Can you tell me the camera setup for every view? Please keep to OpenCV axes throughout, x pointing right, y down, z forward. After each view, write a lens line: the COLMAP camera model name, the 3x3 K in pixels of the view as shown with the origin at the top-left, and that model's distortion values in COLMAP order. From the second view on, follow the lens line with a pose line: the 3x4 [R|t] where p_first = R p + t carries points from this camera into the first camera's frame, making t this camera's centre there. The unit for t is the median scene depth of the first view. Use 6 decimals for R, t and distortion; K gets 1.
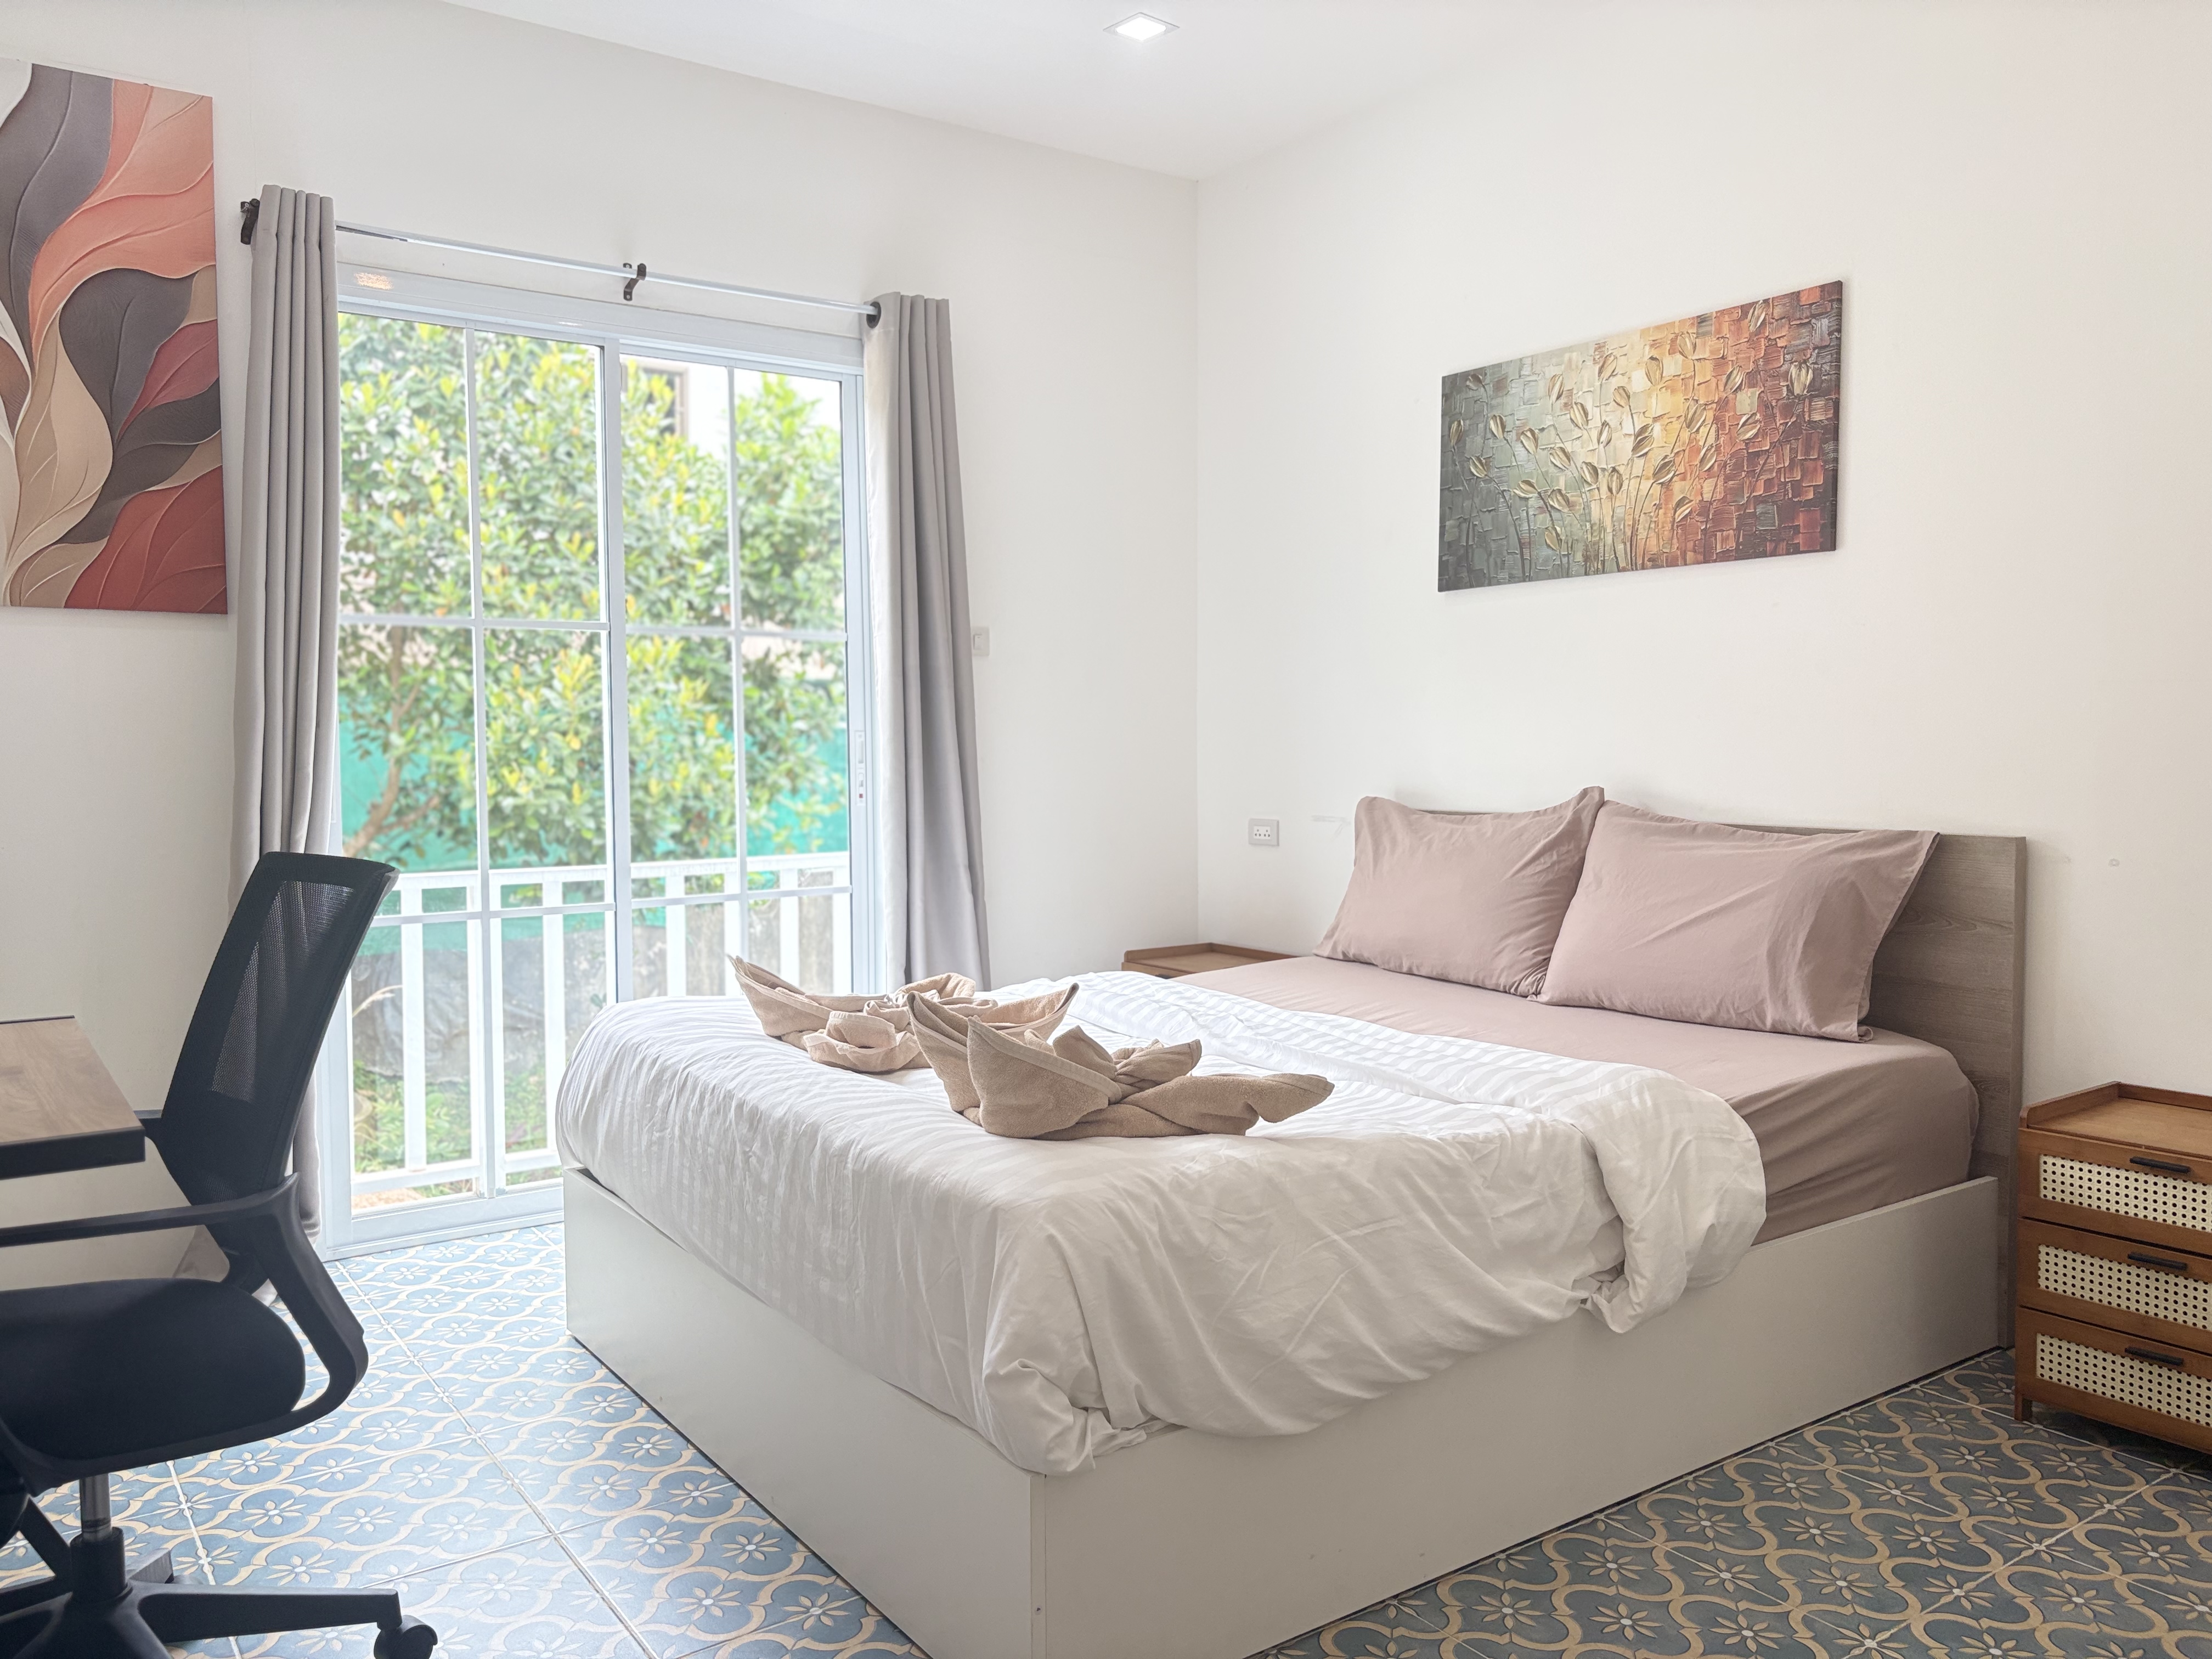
lens RADIAL K [[1688.4, 0, 1107.3], [0, 1688.4, 830.2], [0, 0, 1]] dist [0.021409, -0.004528]
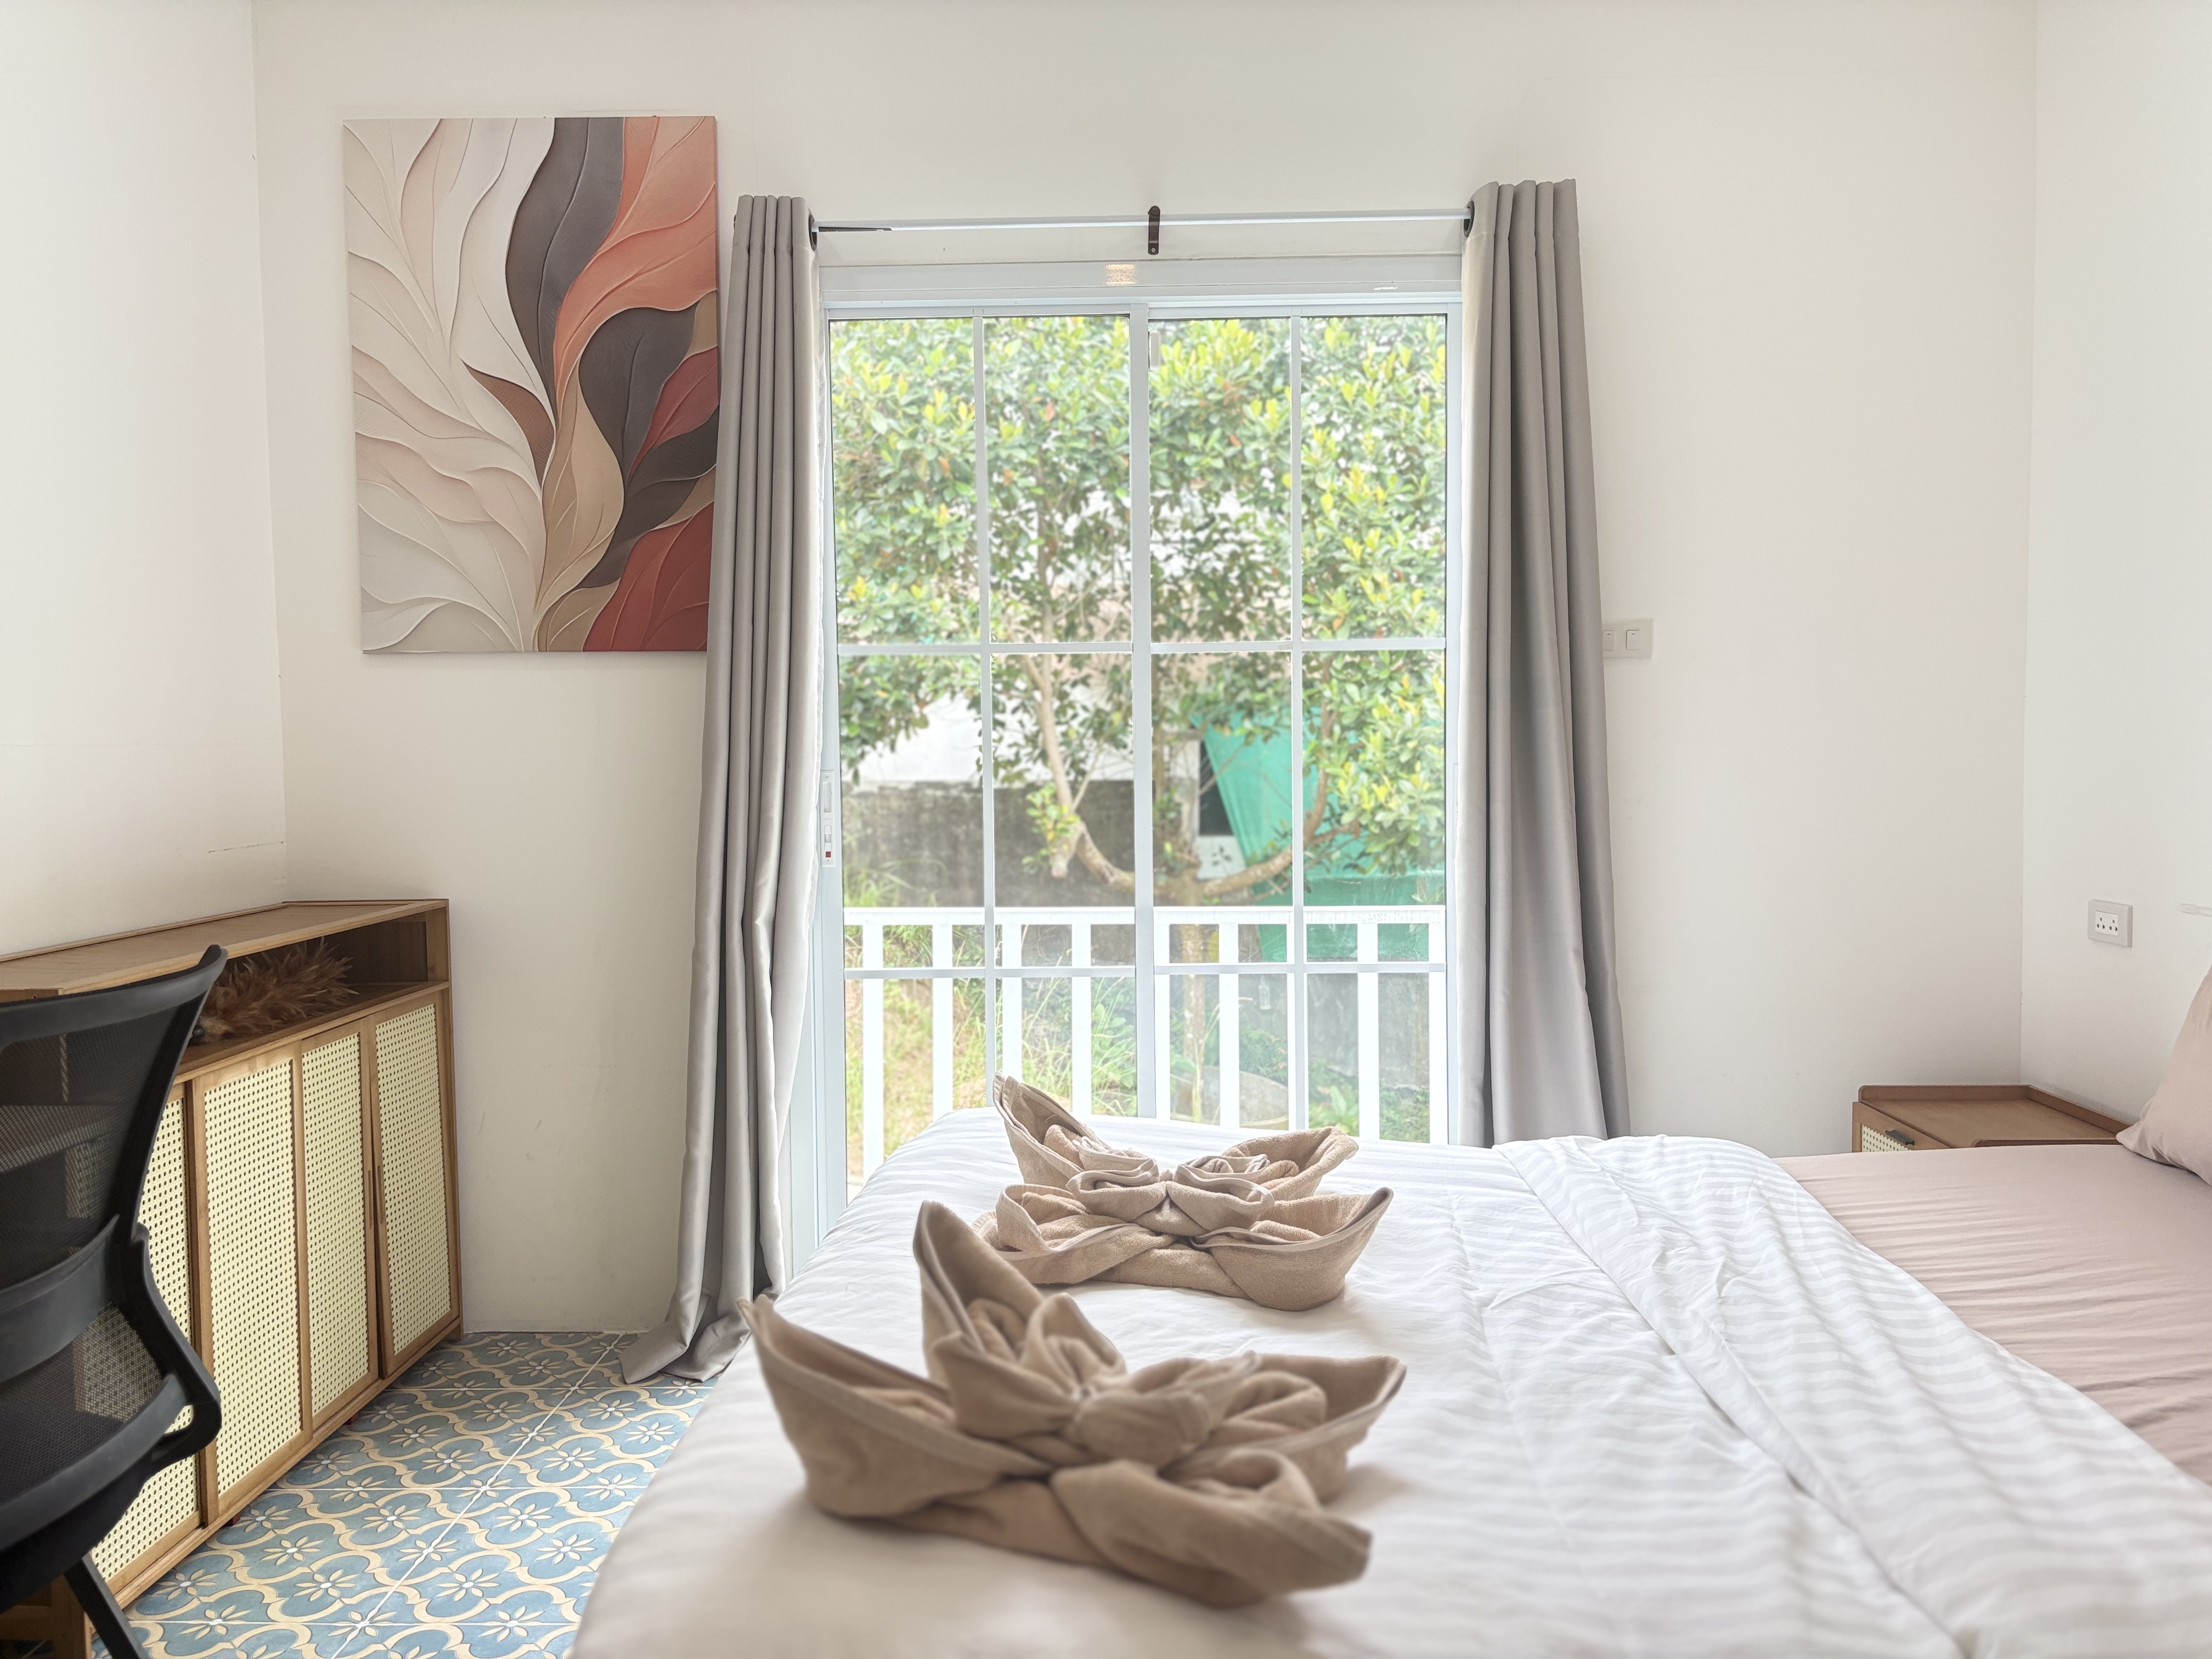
lens RADIAL K [[1673.7, 0, 1125.9], [0, 1673.7, 828.7], [0, 0, 1]] dist [0.040026, -0.048391]
pose [[0.801825, 0.029680, -0.596821, 0.241411], [-0.028195, 0.999532, 0.011828, -0.043653], [0.596893, 0.007344, 0.802287, 0.371701]]
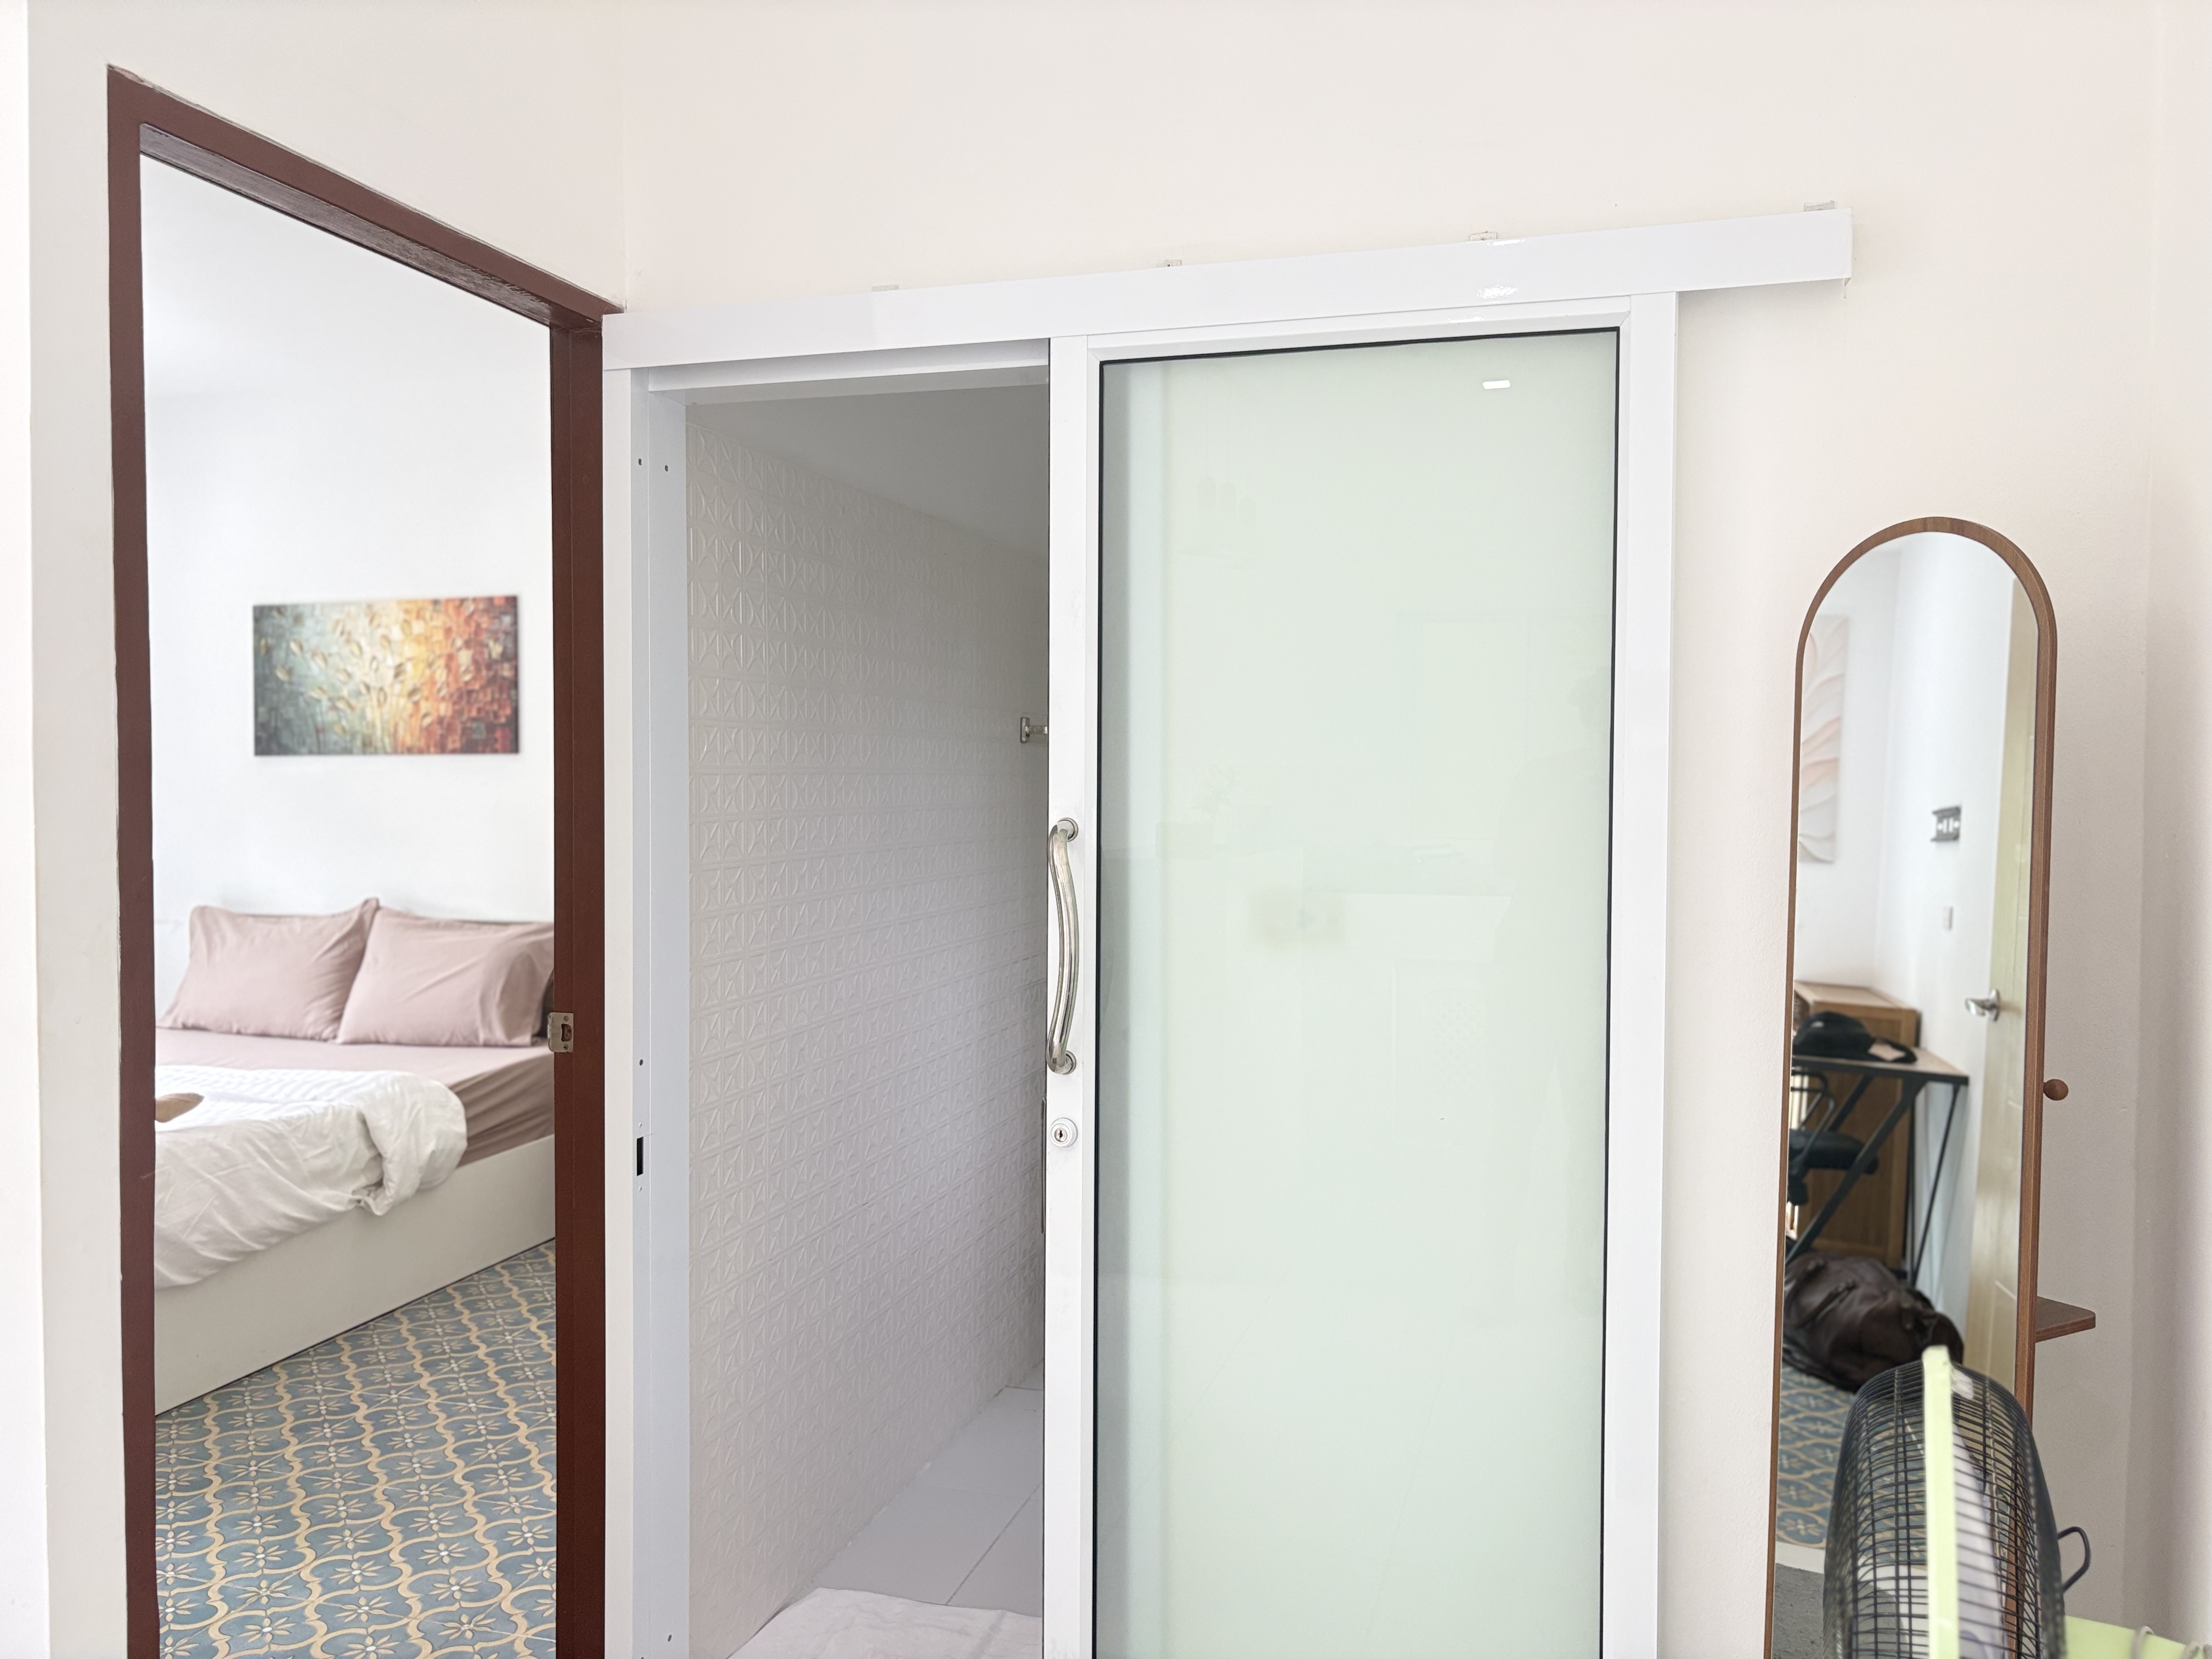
lens RADIAL K [[1688.4, 0, 1107.3], [0, 1688.4, 830.2], [0, 0, 1]] dist [0.021409, -0.004528]
pose [[0.785833, -0.014341, 0.618273, -0.136607], [0.030952, 0.999390, -0.016159, -0.042627], [-0.617664, 0.031835, 0.785798, -0.619099]]
